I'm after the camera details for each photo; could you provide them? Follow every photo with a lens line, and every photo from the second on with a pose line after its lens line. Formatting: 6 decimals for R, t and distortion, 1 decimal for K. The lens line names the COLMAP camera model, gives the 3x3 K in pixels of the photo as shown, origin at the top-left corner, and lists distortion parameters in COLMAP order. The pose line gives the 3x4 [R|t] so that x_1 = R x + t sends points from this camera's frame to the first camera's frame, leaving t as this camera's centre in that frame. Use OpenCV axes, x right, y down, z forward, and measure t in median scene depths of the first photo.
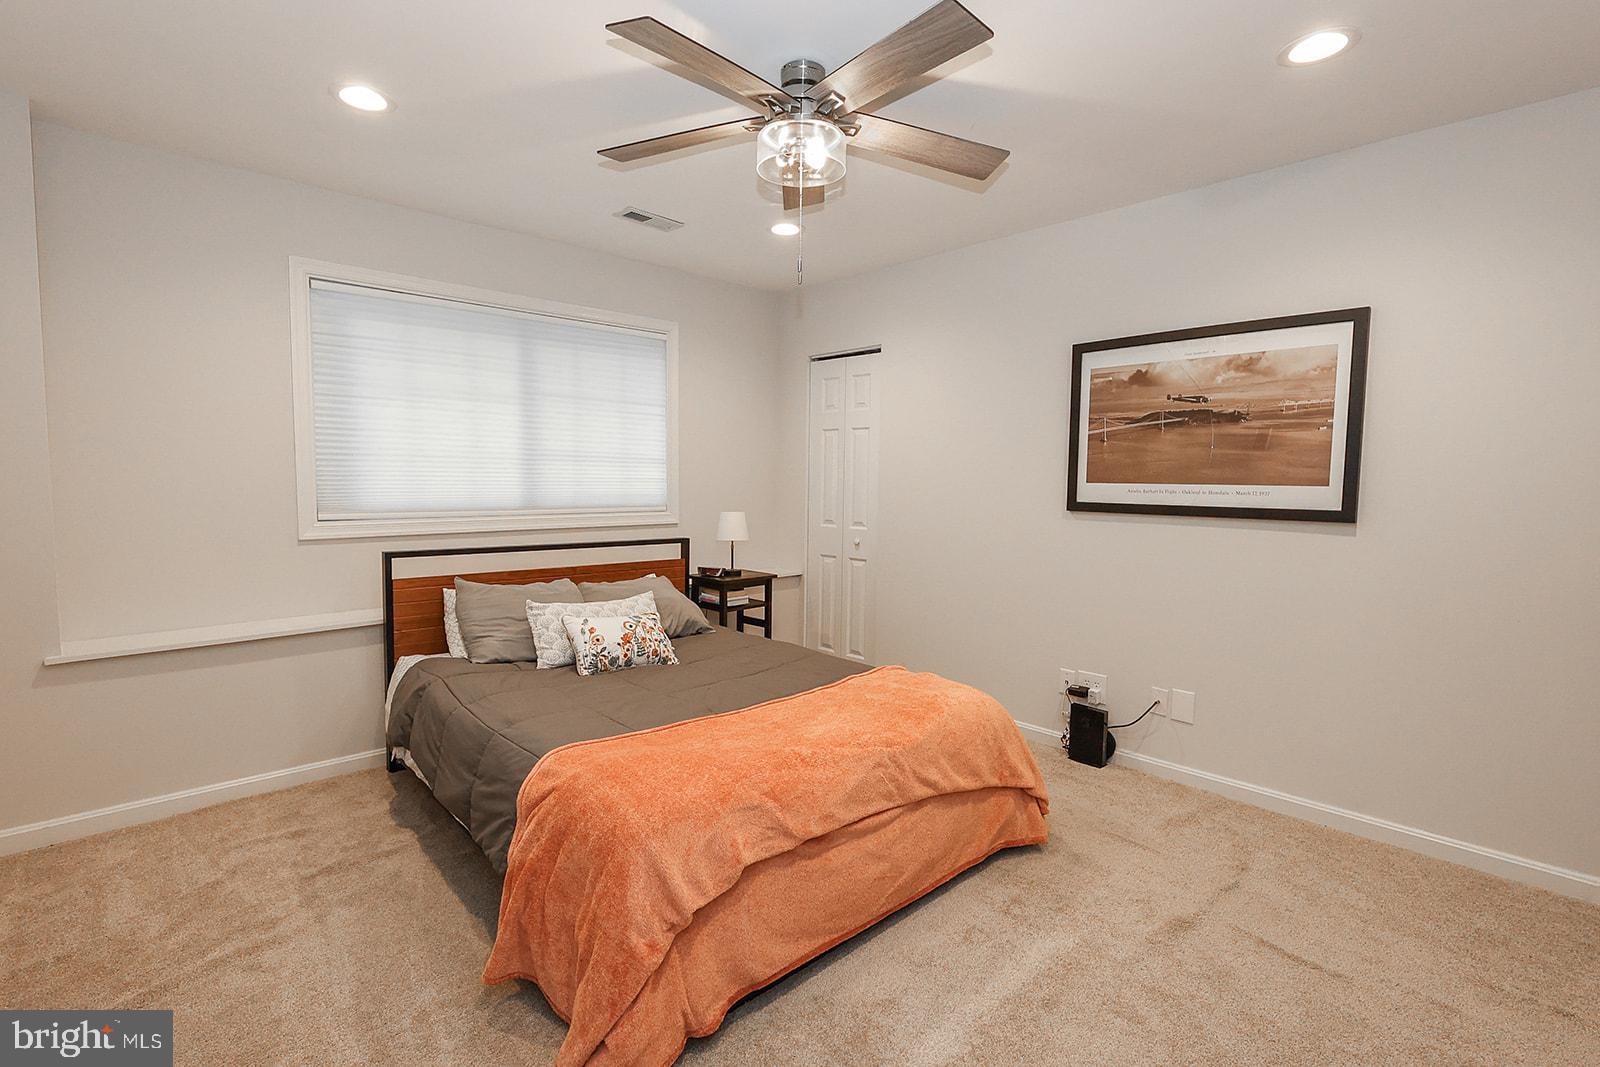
lens RADIAL K [[733.4, 0, 793.3], [0, 733.4, 533.3], [0, 0, 1]] dist [0.000020, 0.000911]
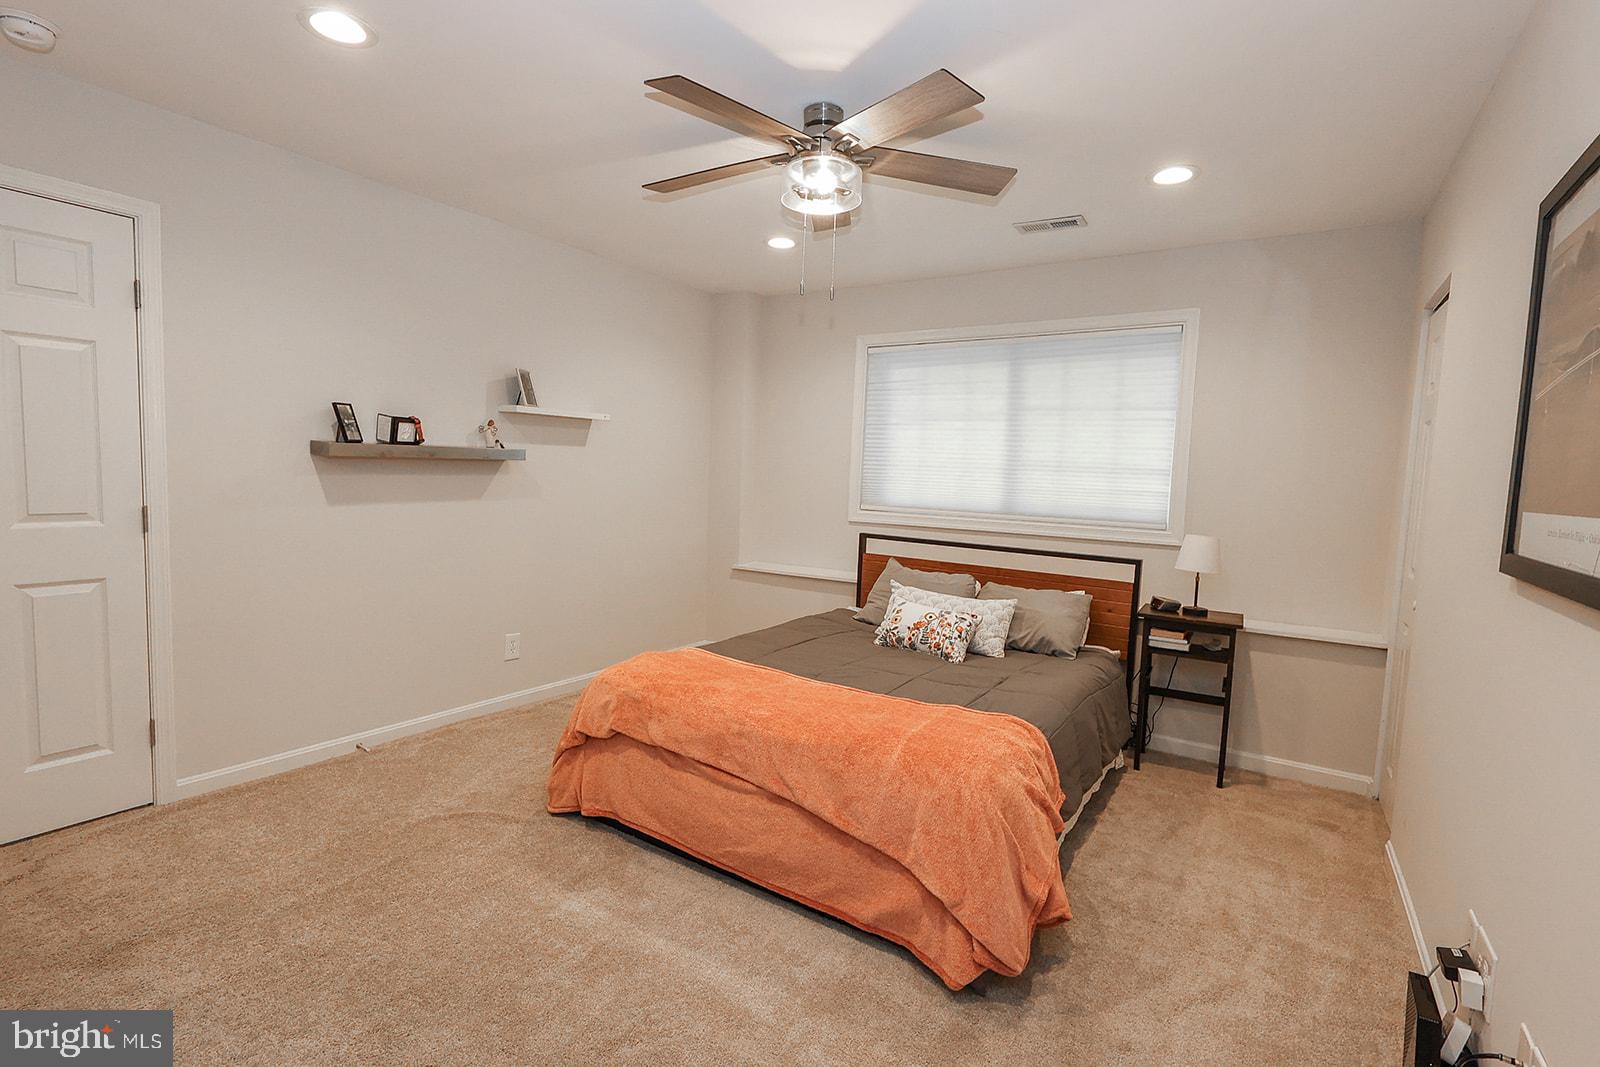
lens RADIAL K [[740.1, 0, 801.9], [0, 740.1, 534.2], [0, 0, 1]] dist [-0.002629, 0.000661]
pose [[0.248561, 0.078249, -0.965450, 0.791809], [-0.108798, 0.992679, 0.052446, -0.034308], [0.962487, 0.092003, 0.255255, 0.515775]]
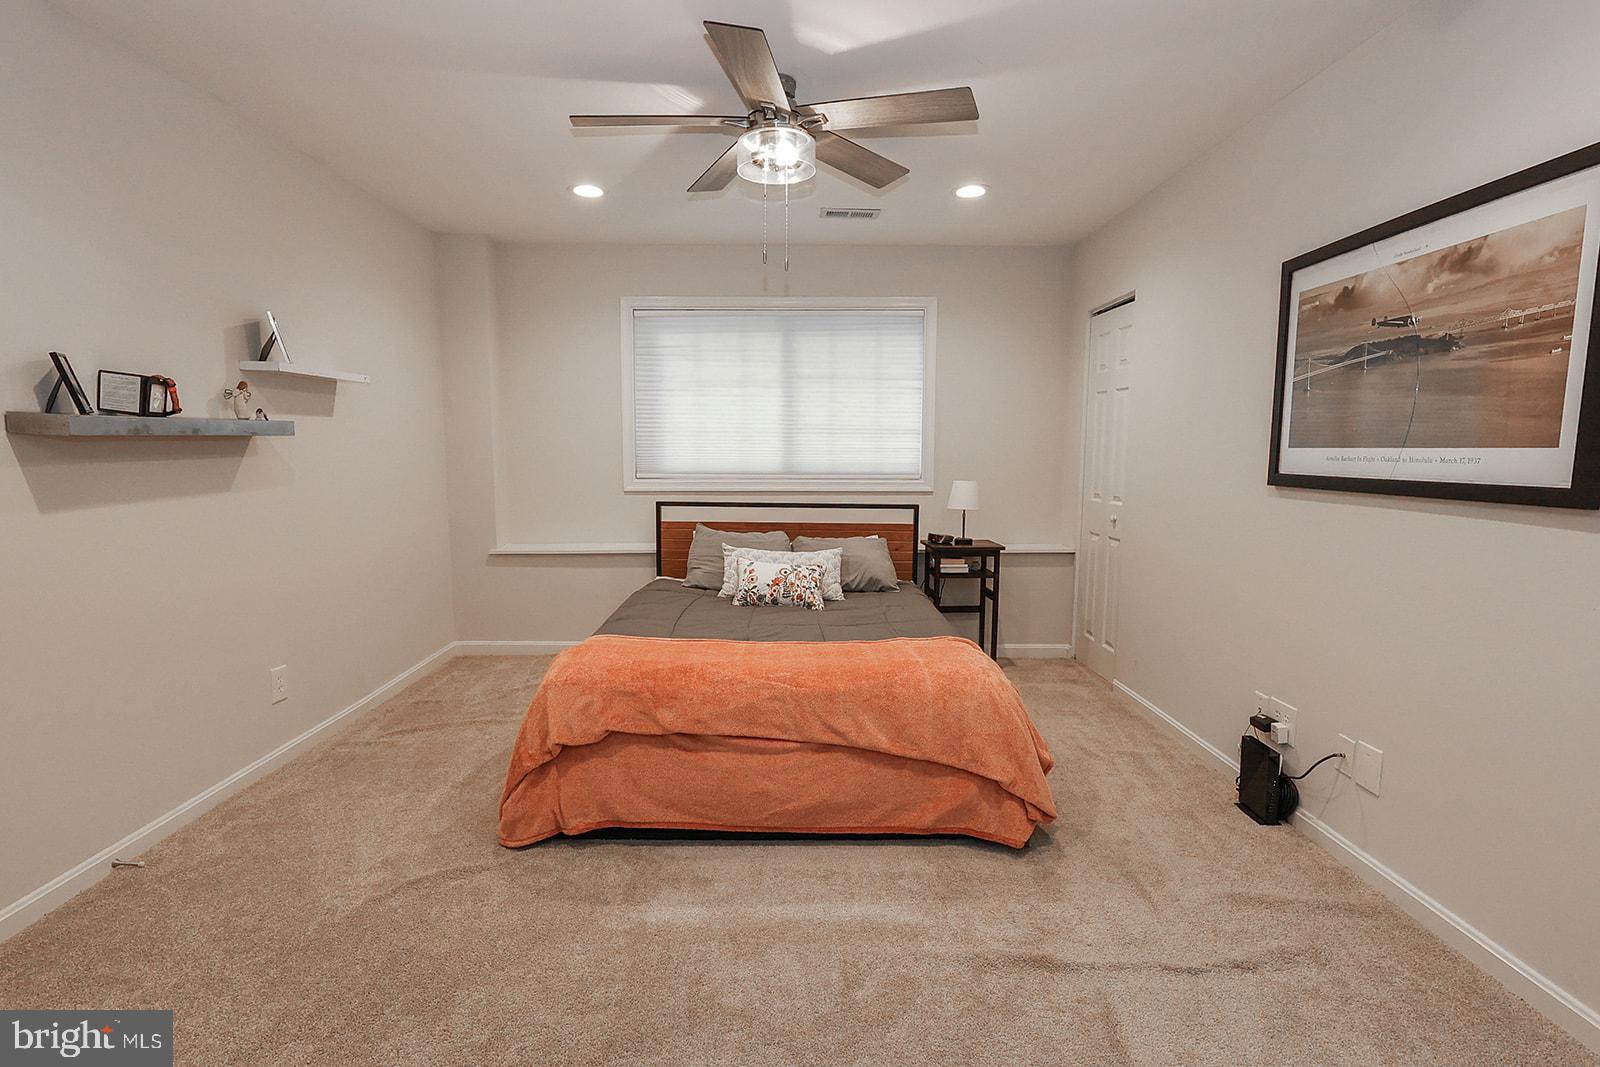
lens RADIAL K [[752.1, 0, 798.9], [0, 752.1, 532.7], [0, 0, 1]] dist [-0.011743, 0.006741]
pose [[0.743140, 0.066150, -0.665858, 0.594955], [-0.046087, 0.997798, 0.047691, 0.004259], [0.667546, -0.004754, 0.744553, 0.111798]]
